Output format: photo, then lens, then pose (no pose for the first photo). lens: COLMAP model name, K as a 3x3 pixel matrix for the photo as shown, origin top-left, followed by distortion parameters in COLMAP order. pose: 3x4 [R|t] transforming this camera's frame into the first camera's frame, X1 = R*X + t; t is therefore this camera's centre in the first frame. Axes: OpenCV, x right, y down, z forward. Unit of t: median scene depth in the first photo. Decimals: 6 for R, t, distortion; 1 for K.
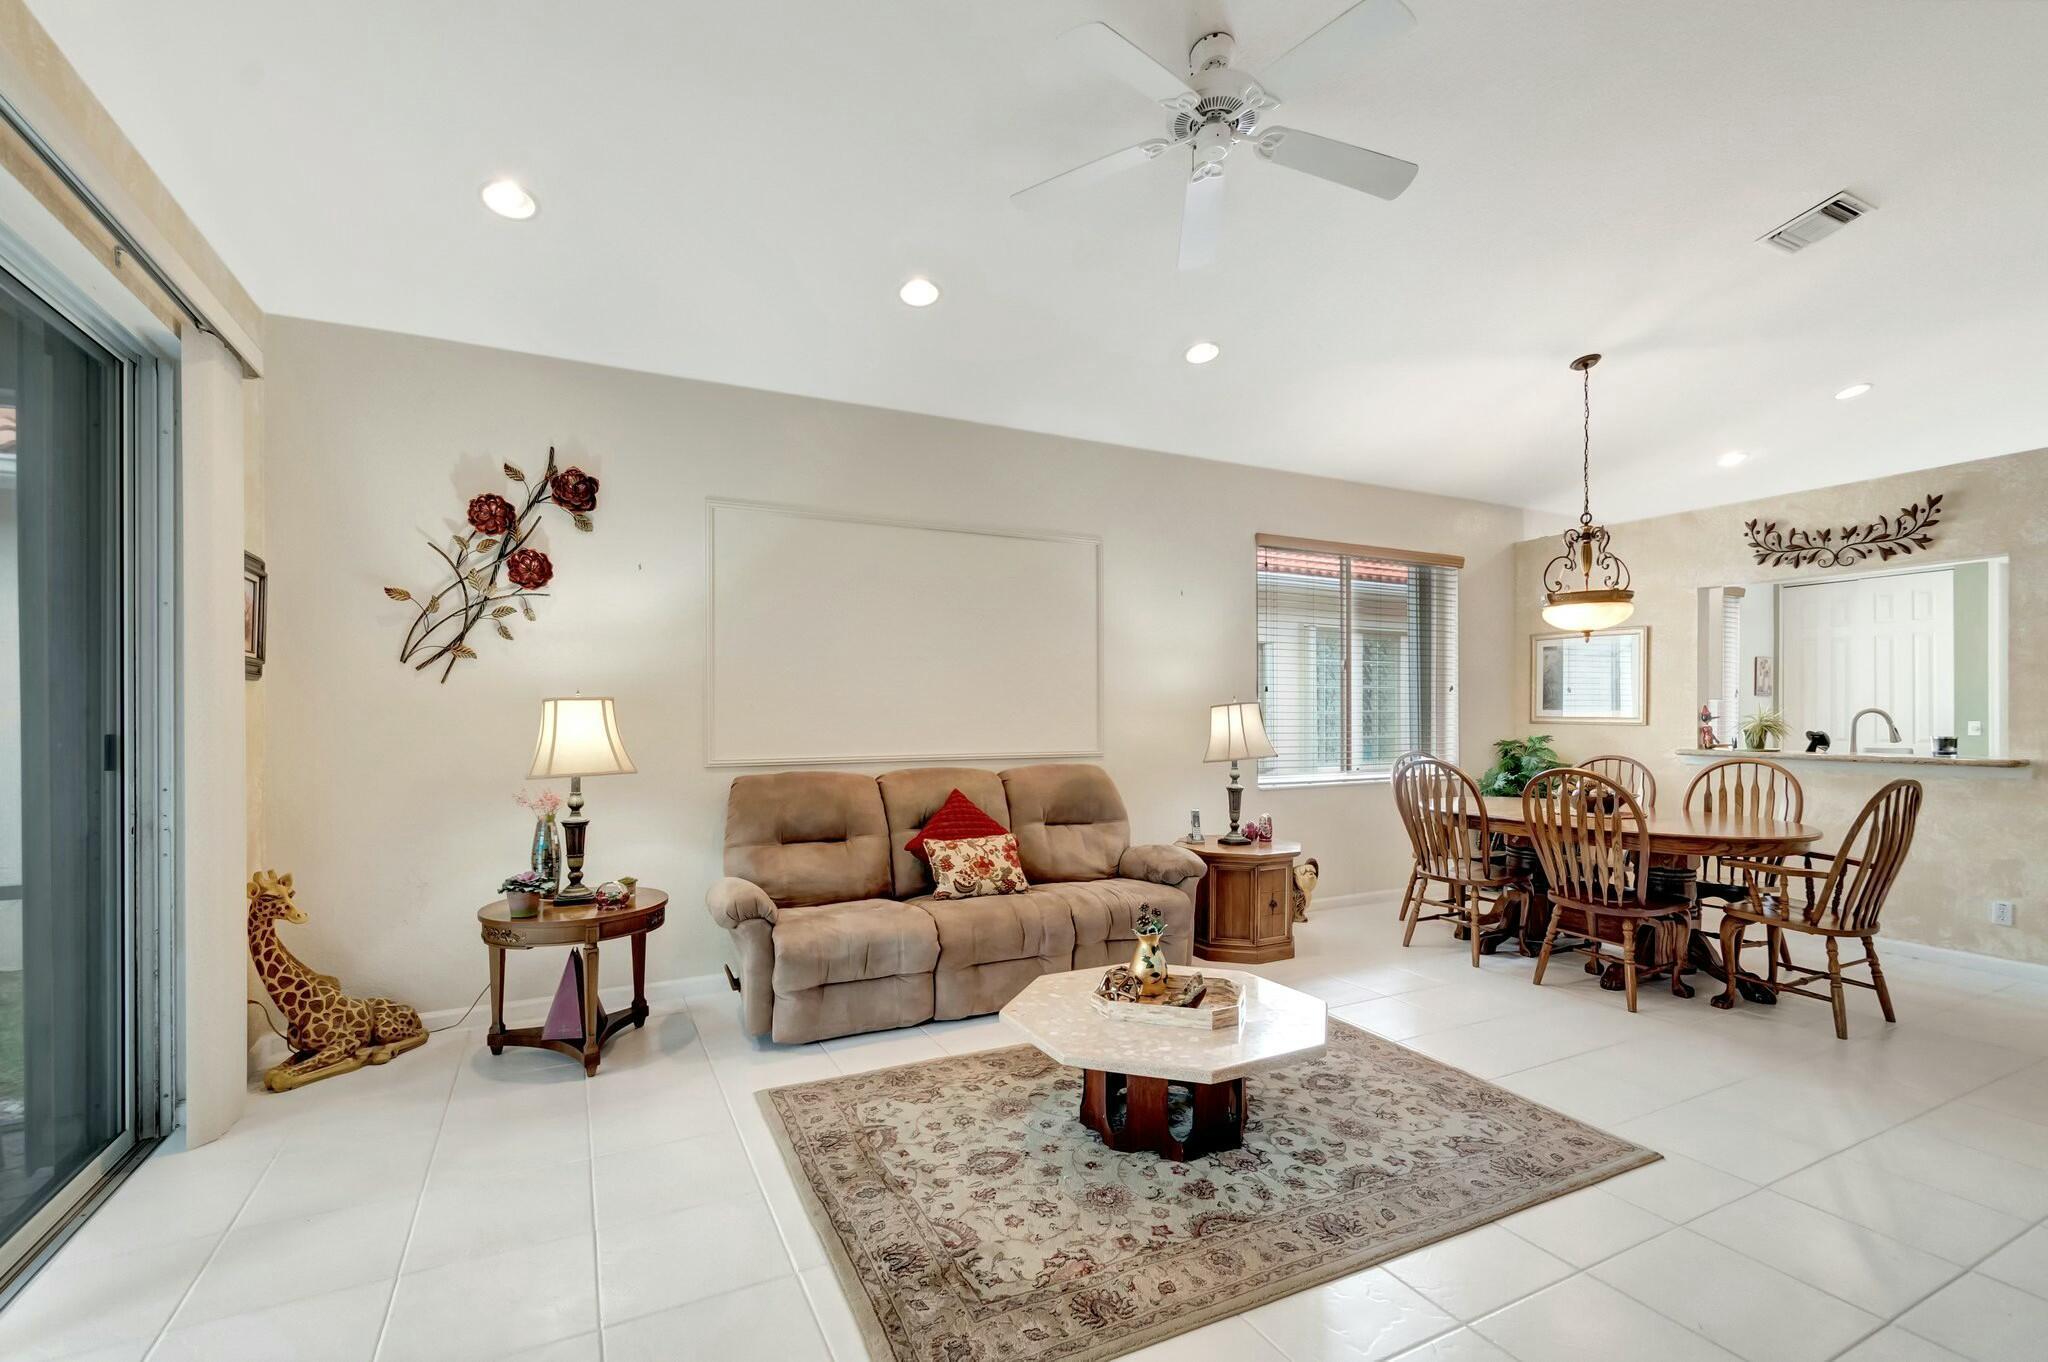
lens RADIAL K [[907.7, 0, 1025.8], [0, 907.7, 715.5], [0, 0, 1]] dist [0.006827, 0.000344]
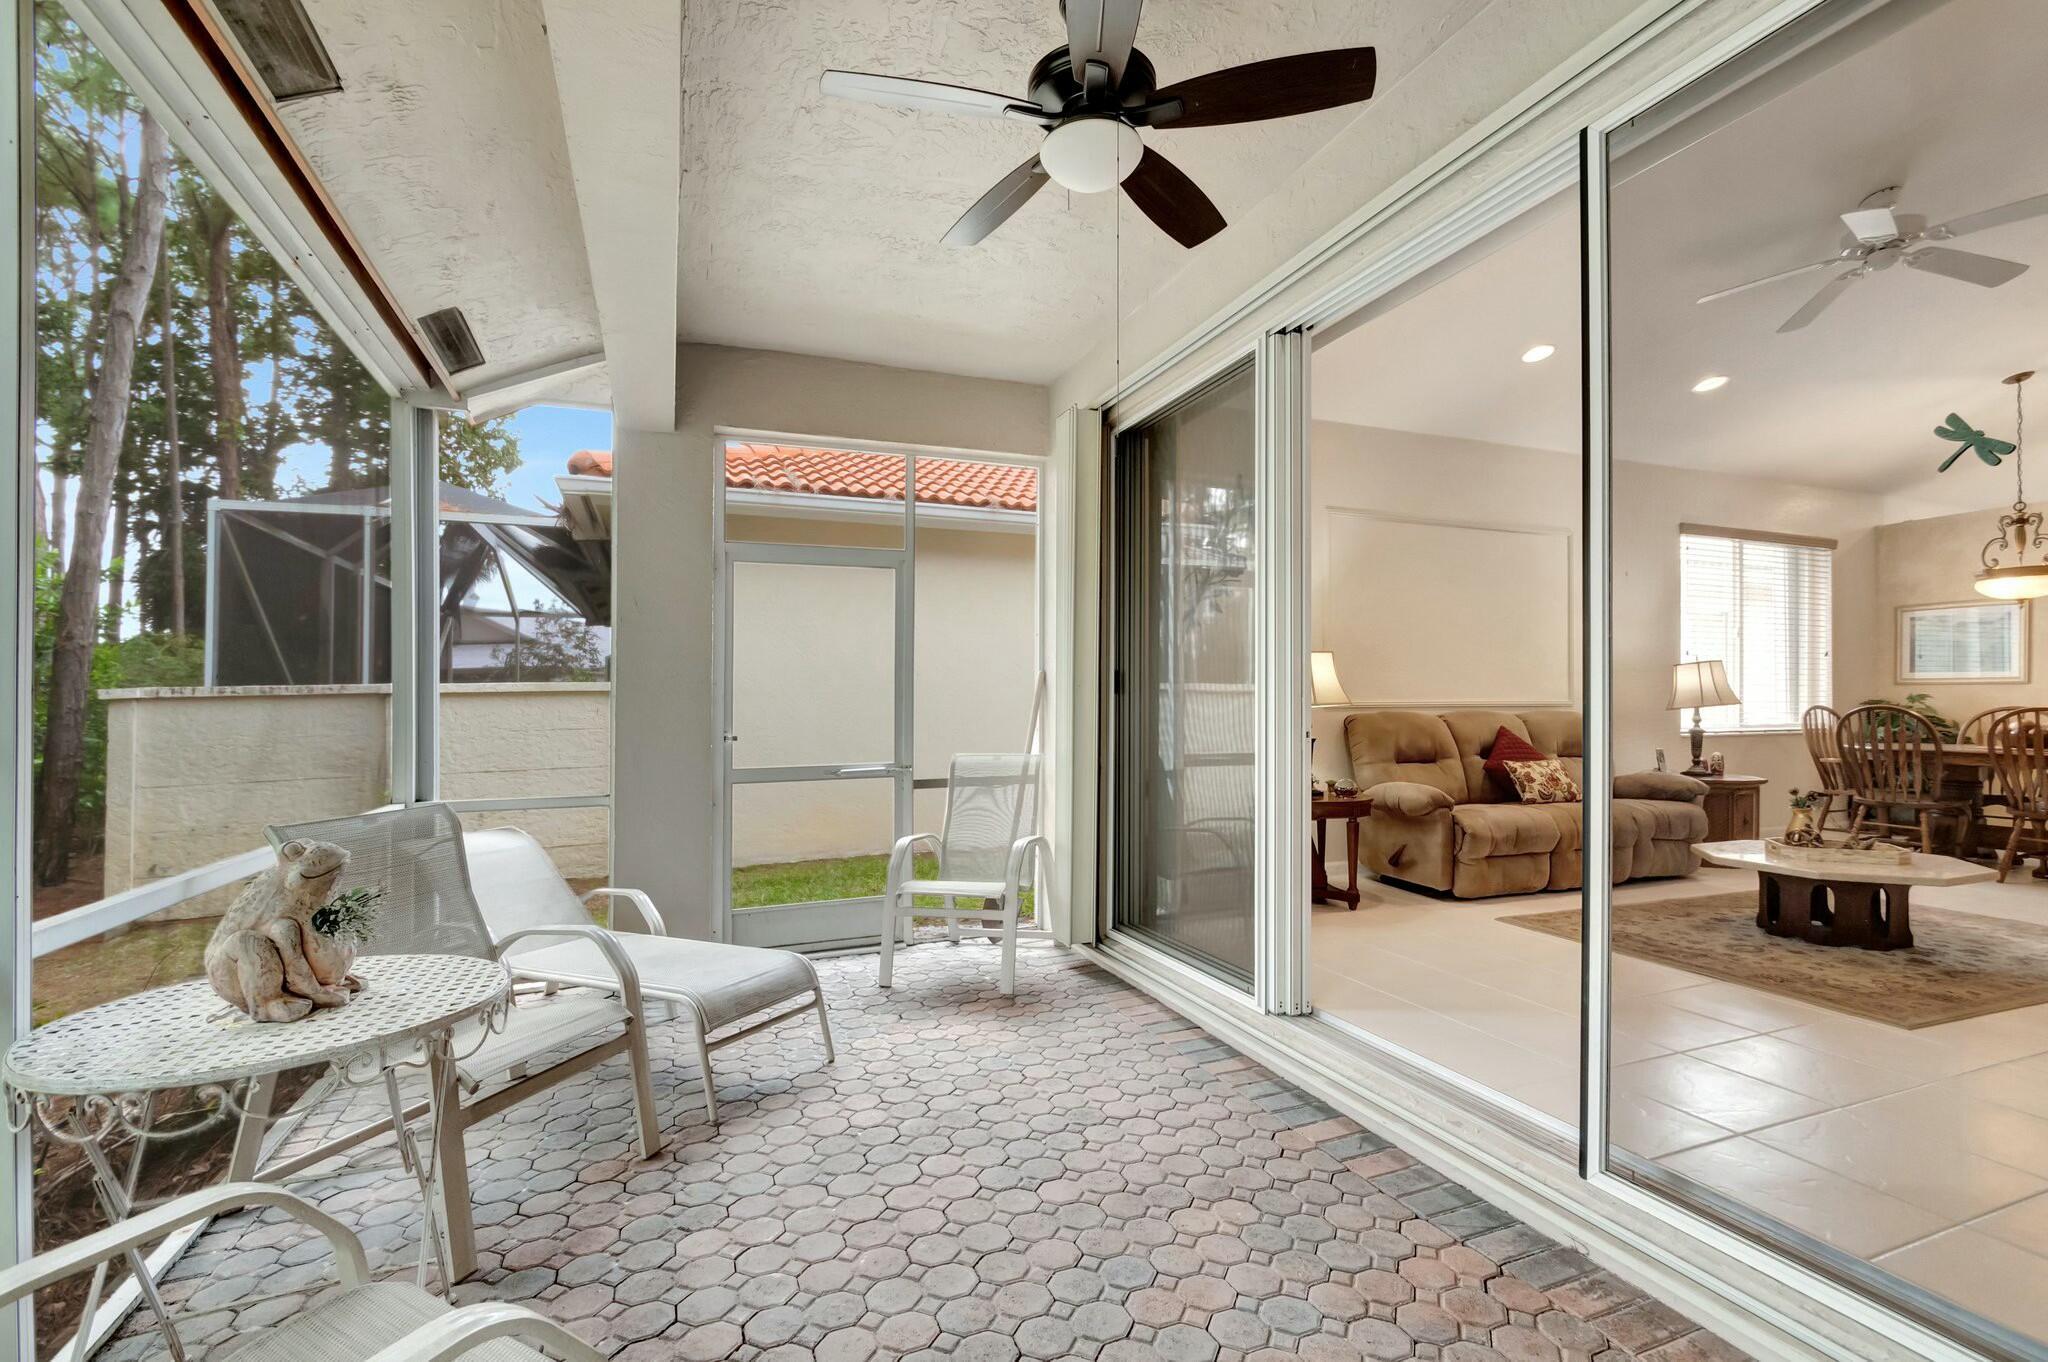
lens RADIAL K [[904.3, 0, 1030.1], [0, 904.3, 701.5], [0, 0, 1]] dist [0.002493, 0.000247]
pose [[0.995240, -0.000729, -0.097448, -0.683100], [0.000441, 0.999995, -0.002976, 0.054305], [0.097450, 0.002918, 0.995236, -0.389421]]
